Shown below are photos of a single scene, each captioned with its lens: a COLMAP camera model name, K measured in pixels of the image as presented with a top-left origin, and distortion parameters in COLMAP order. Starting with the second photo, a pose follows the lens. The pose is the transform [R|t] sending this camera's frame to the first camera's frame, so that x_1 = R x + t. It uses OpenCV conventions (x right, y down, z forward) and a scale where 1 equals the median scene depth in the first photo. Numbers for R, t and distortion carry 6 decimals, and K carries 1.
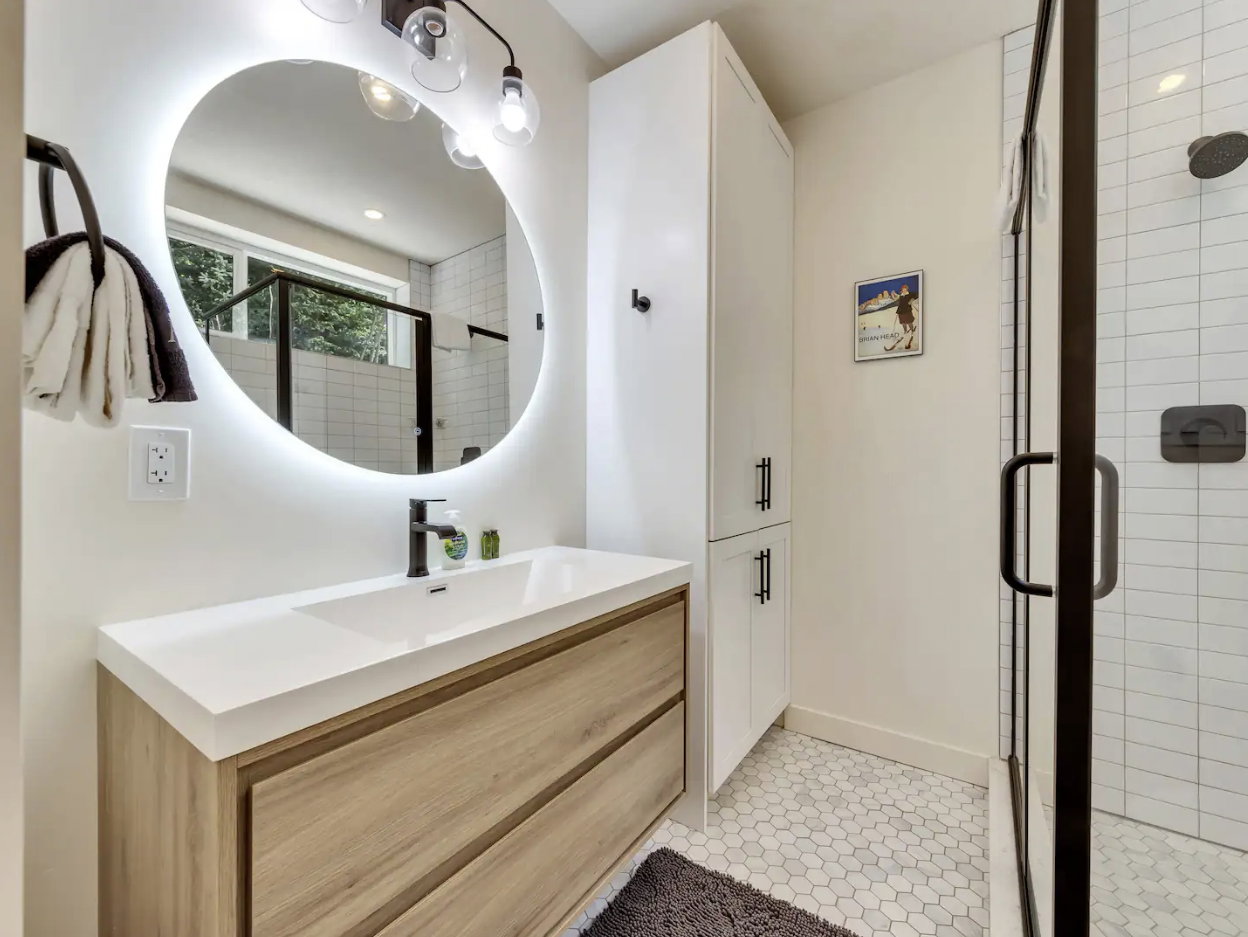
lens RADIAL K [[517.2, 0, 626.5], [0, 517.2, 472.9], [0, 0, 1]] dist [0.002398, -0.000063]
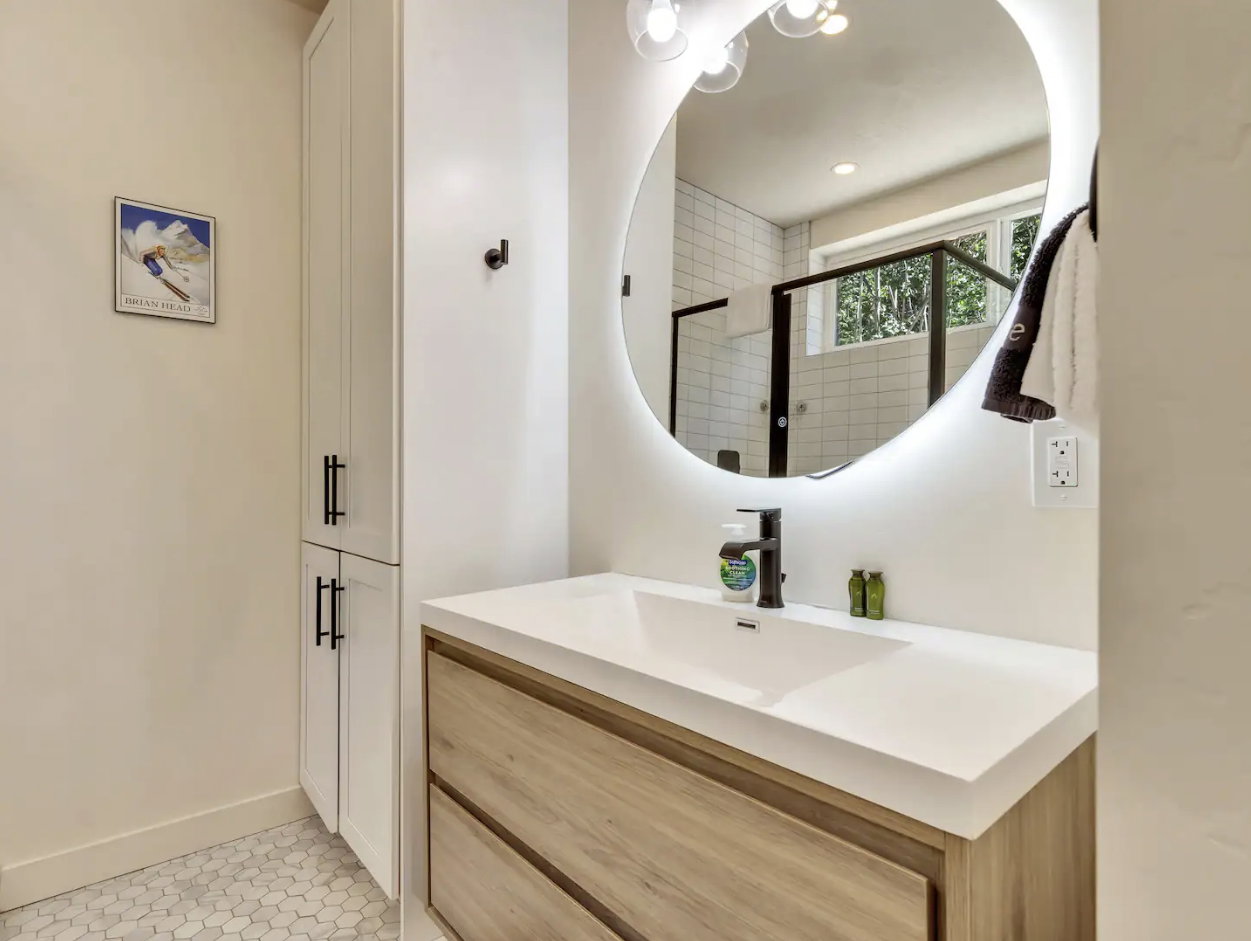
lens RADIAL K [[672.3, 0, 634.6], [0, 672.3, 469.6], [0, 0, 1]] dist [0.012712, 0.000655]
pose [[-0.230066, -0.000796, -0.973175, 0.923169], [0.000682, 0.999999, -0.000979, -0.016644], [0.973175, -0.000889, -0.230066, 1.442891]]
